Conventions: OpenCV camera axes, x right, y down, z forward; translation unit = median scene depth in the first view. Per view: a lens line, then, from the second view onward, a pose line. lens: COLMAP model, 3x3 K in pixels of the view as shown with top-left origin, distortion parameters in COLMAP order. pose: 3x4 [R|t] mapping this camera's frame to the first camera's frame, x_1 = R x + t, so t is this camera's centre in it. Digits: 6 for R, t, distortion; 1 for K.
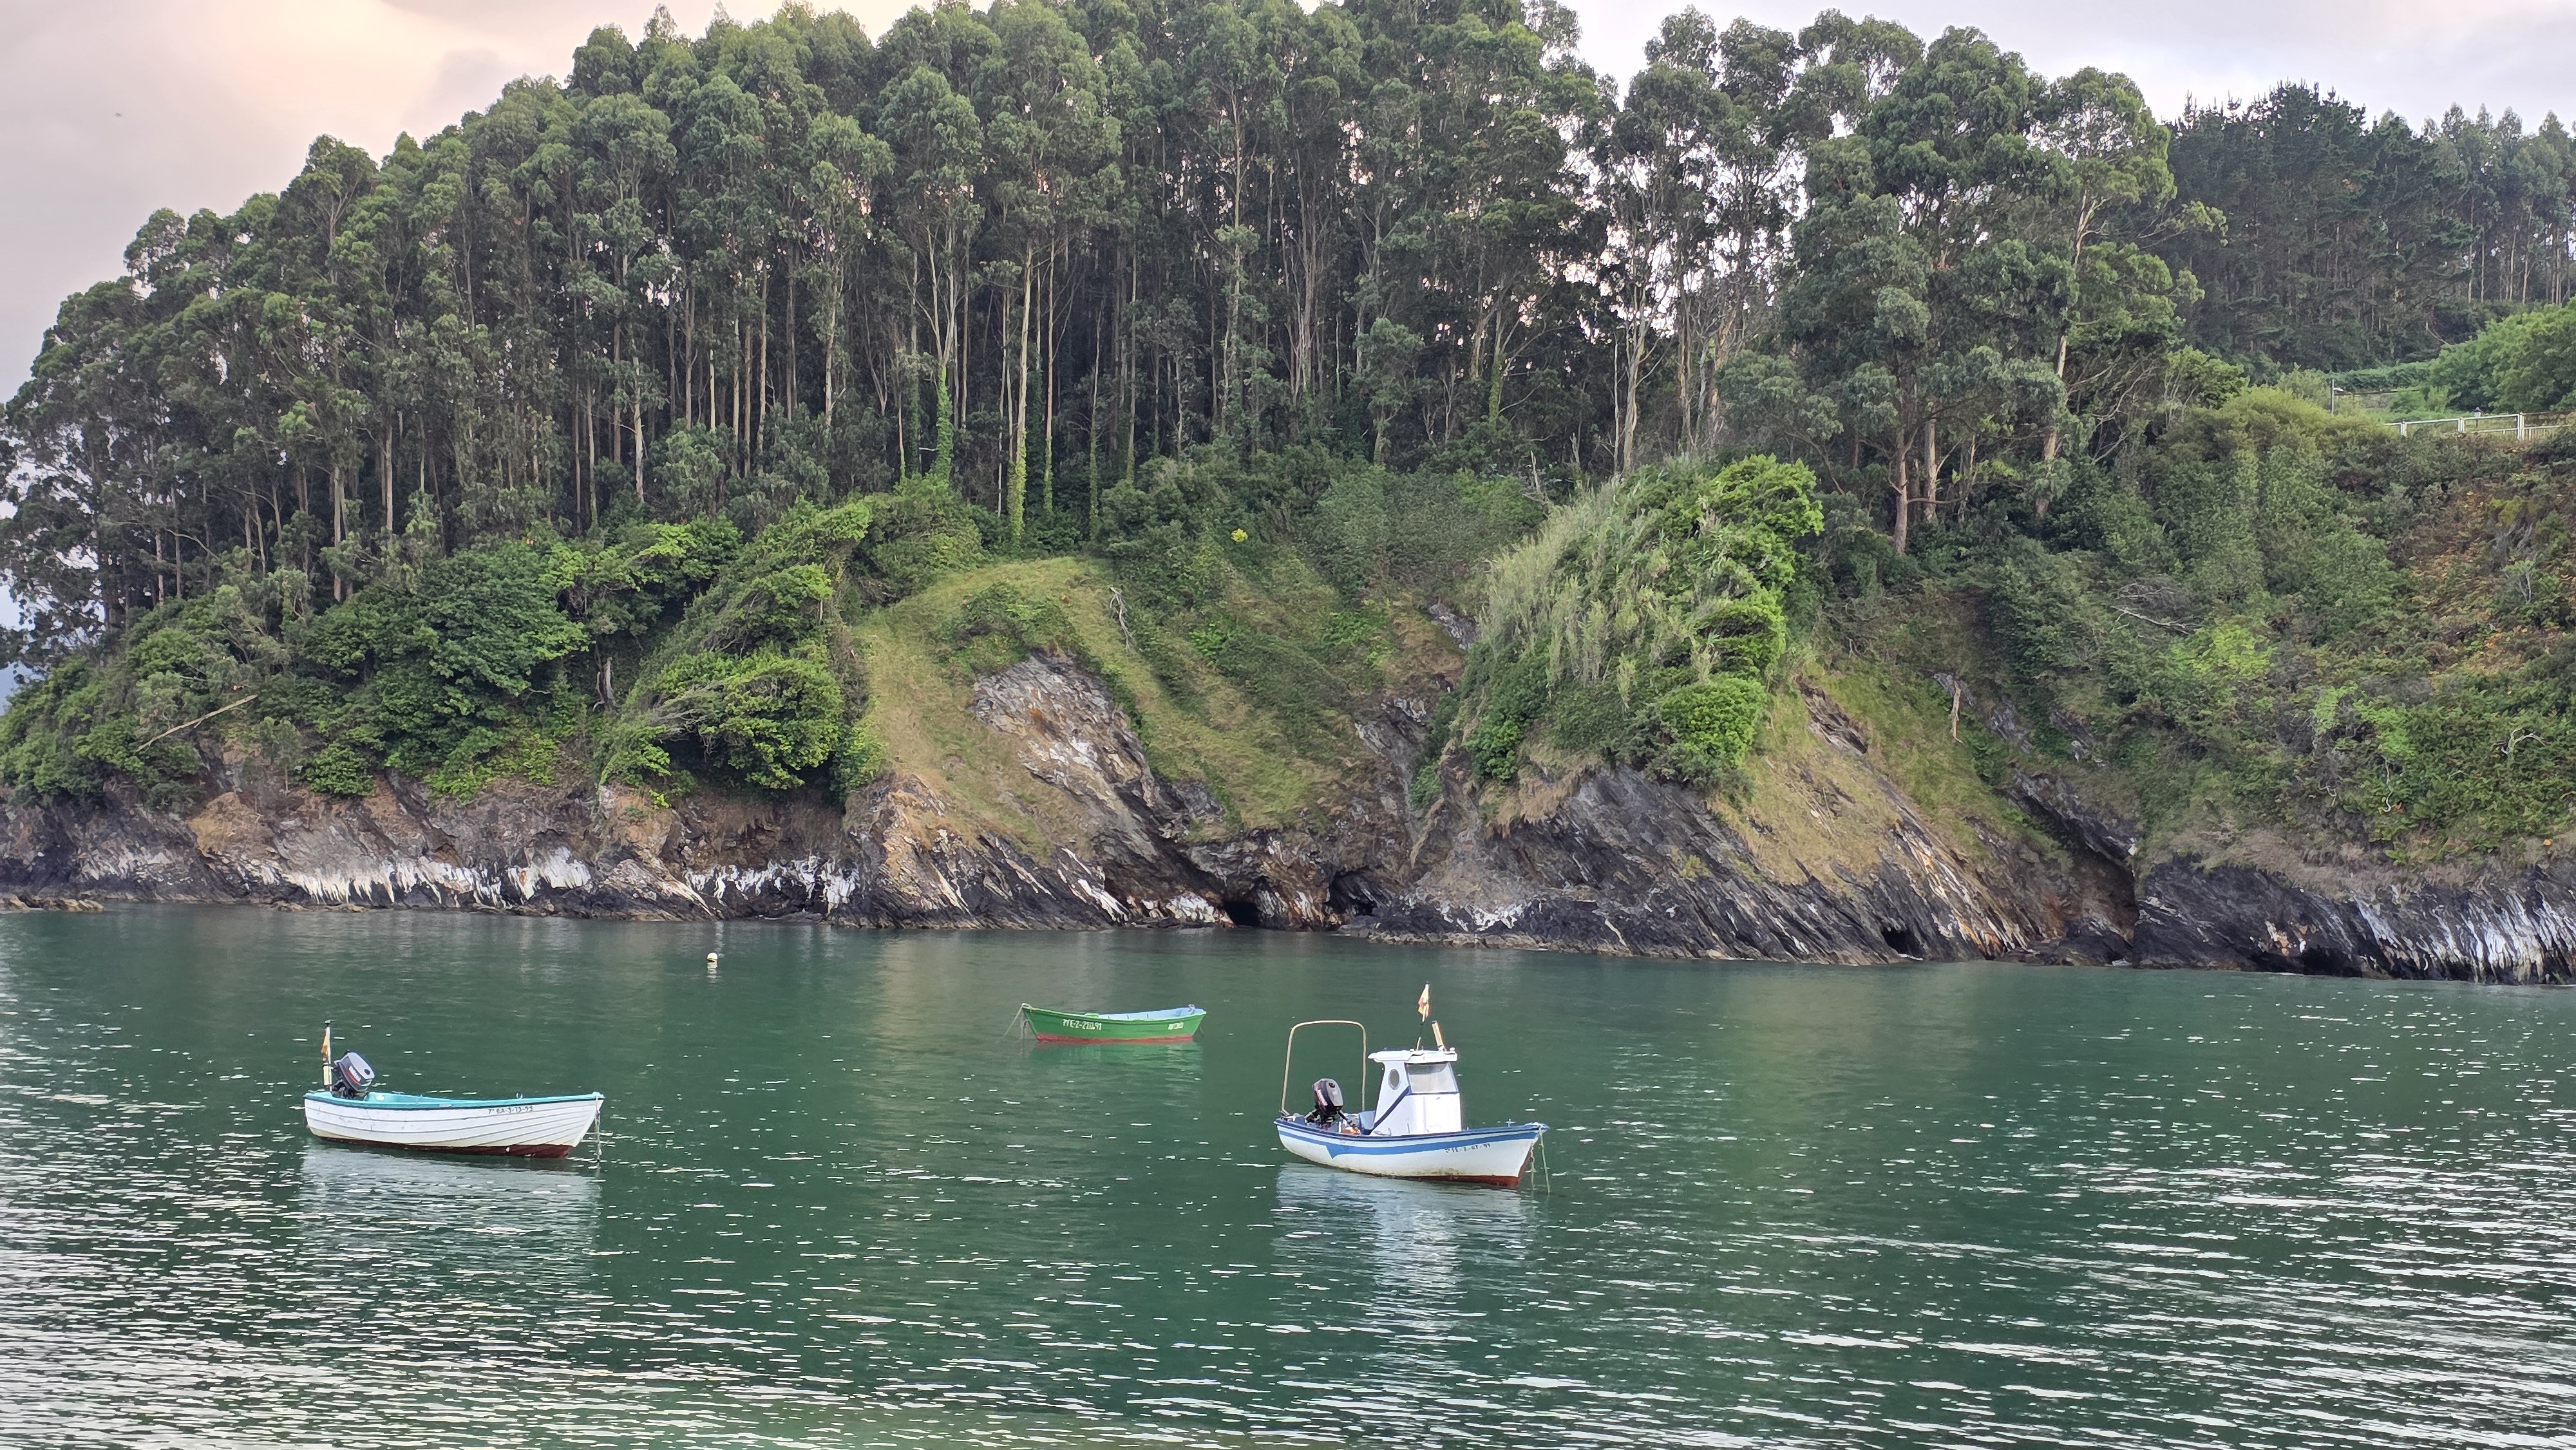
lens RADIAL K [[3456.9, 0, 1310.4], [0, 3456.9, 718.8], [0, 0, 1]] dist [0.086332, 0.000000]
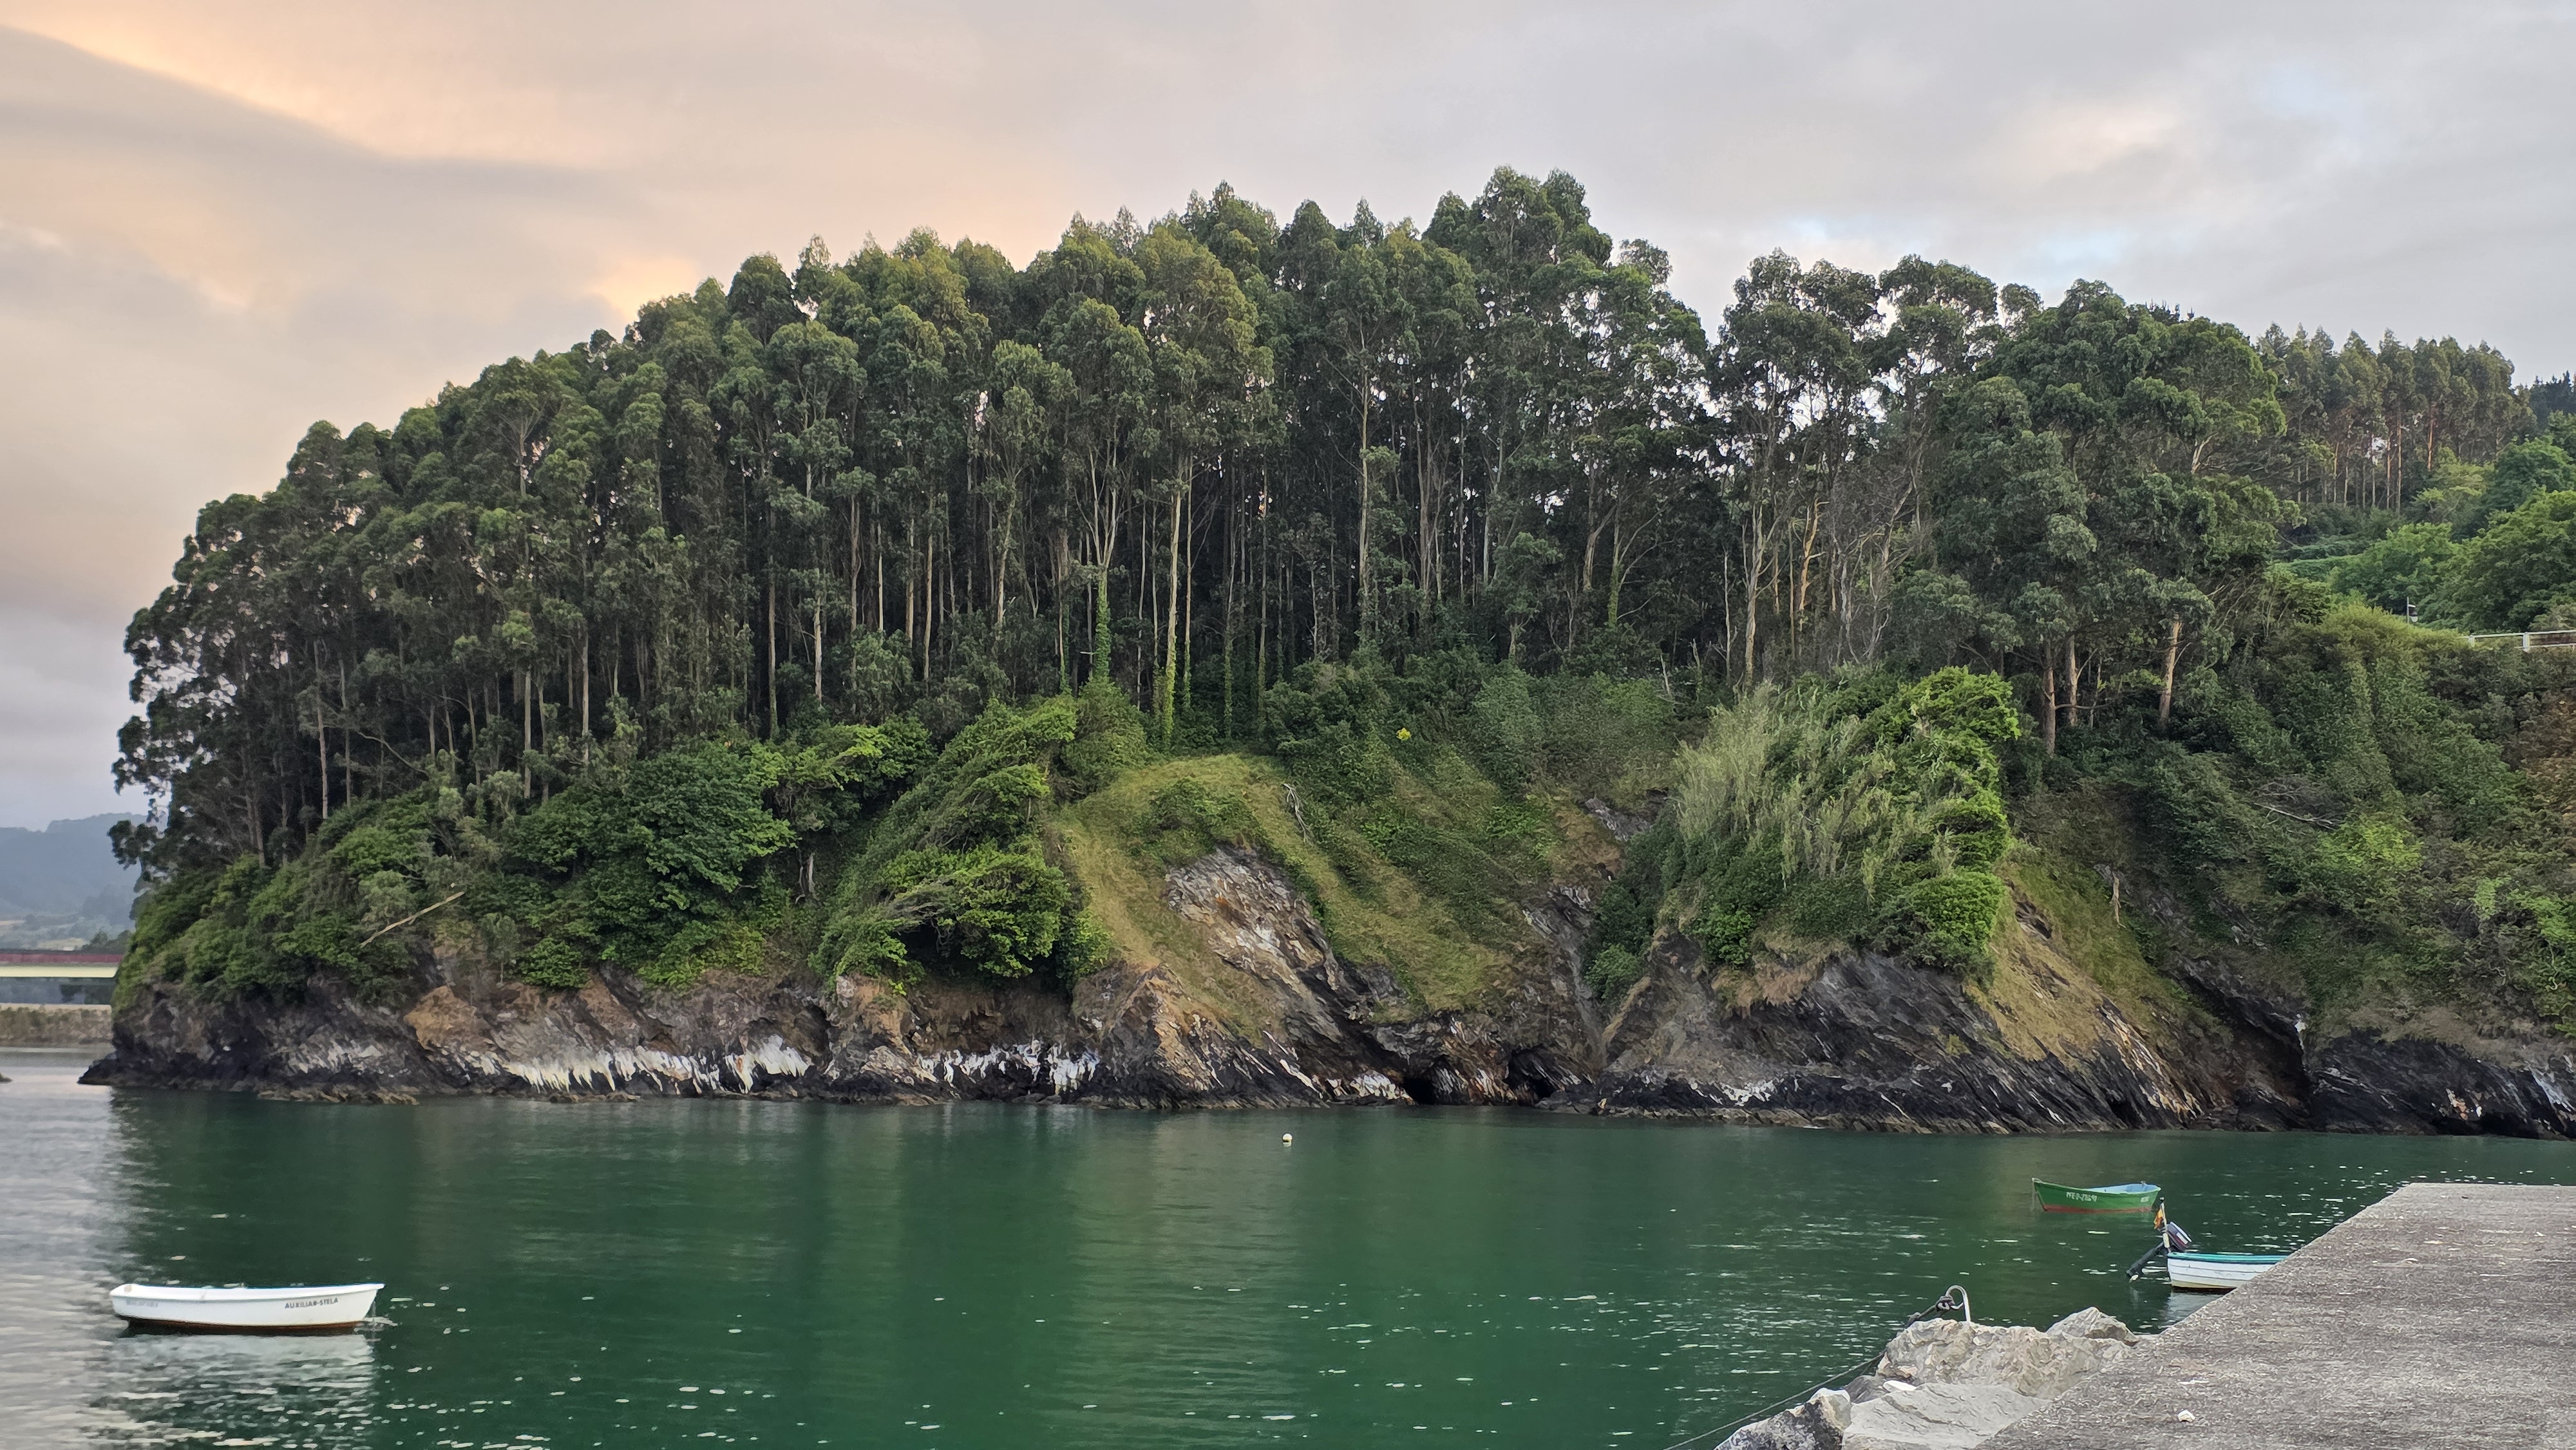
lens RADIAL K [[3456.9, 0, 1307.3], [0, 3456.9, 667.0], [0, 0, 1]] dist [0.086332, 0.000000]
pose [[0.994239, 0.000127, 0.107182, -0.168704], [0.006603, 0.998027, -0.062437, -0.007533], [-0.106978, 0.062785, 0.992277, -0.062755]]
